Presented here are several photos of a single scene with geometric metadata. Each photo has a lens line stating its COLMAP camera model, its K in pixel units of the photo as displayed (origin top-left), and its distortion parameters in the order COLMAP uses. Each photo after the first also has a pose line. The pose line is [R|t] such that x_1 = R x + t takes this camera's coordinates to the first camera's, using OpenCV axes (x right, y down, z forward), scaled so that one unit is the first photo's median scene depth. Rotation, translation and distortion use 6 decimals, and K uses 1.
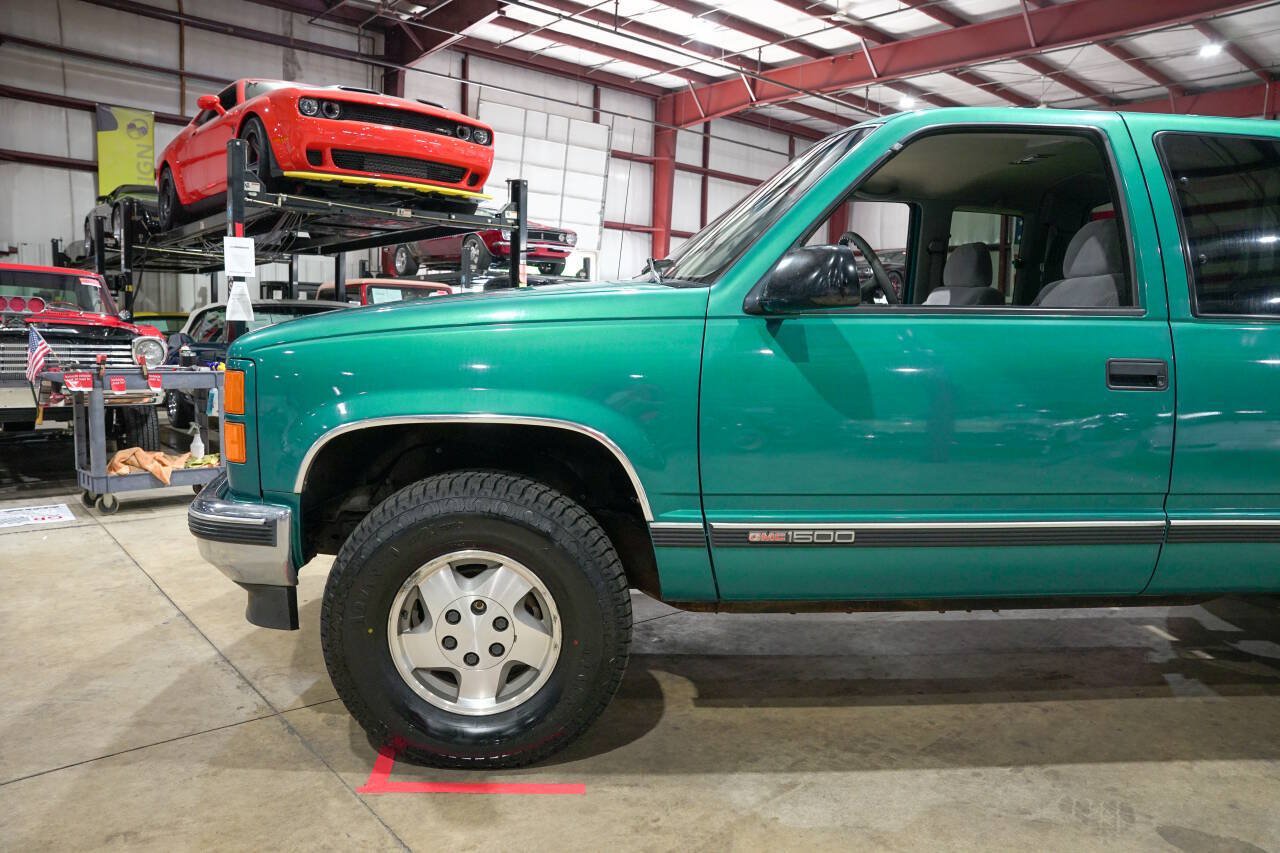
lens RADIAL K [[876.4, 0, 642.3], [0, 876.4, 426.5], [0, 0, 1]] dist [-0.144089, 0.115036]
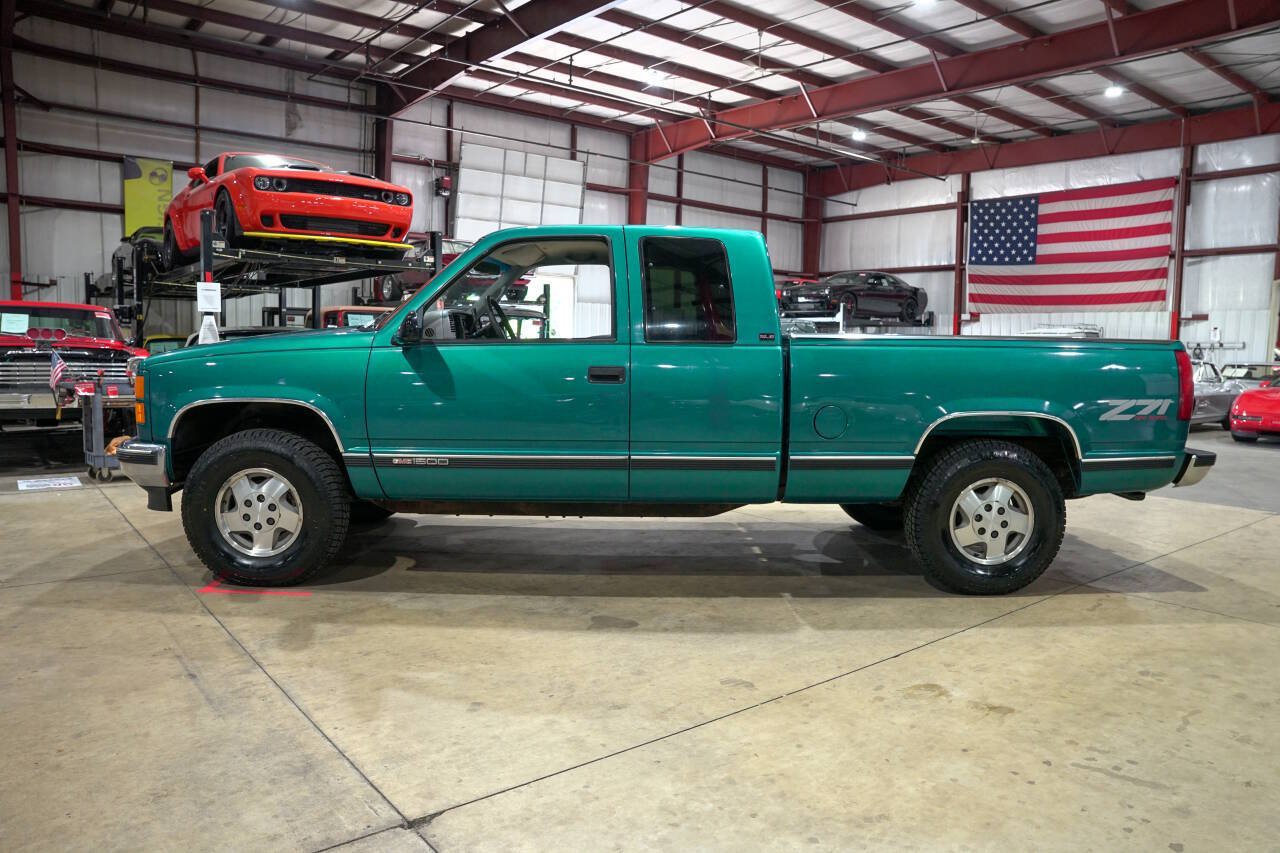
lens RADIAL K [[876.4, 0, 642.3], [0, 876.4, 426.5], [0, 0, 1]] dist [-0.144089, 0.115036]
pose [[0.999320, -0.001464, -0.036842, 0.230696], [0.000764, 0.999819, -0.018986, 0.027015], [0.036864, 0.018945, 0.999141, -0.275263]]
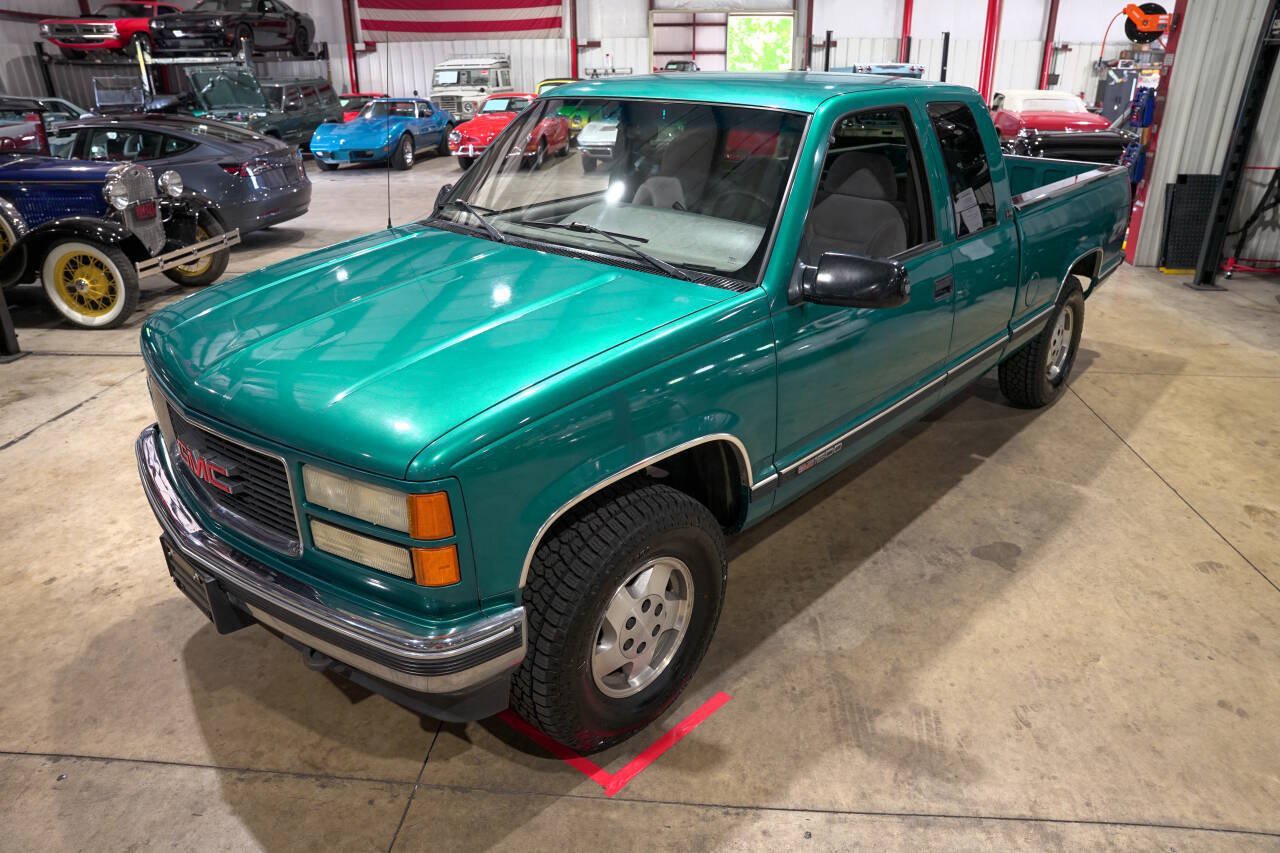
lens RADIAL K [[876.4, 0, 642.3], [0, 876.4, 426.5], [0, 0, 1]] dist [-0.144089, 0.115036]
pose [[0.717630, -0.298083, 0.629407, -0.266019], [0.094968, 0.937213, 0.335578, -0.124766], [-0.689919, -0.181048, 0.700880, 0.078272]]
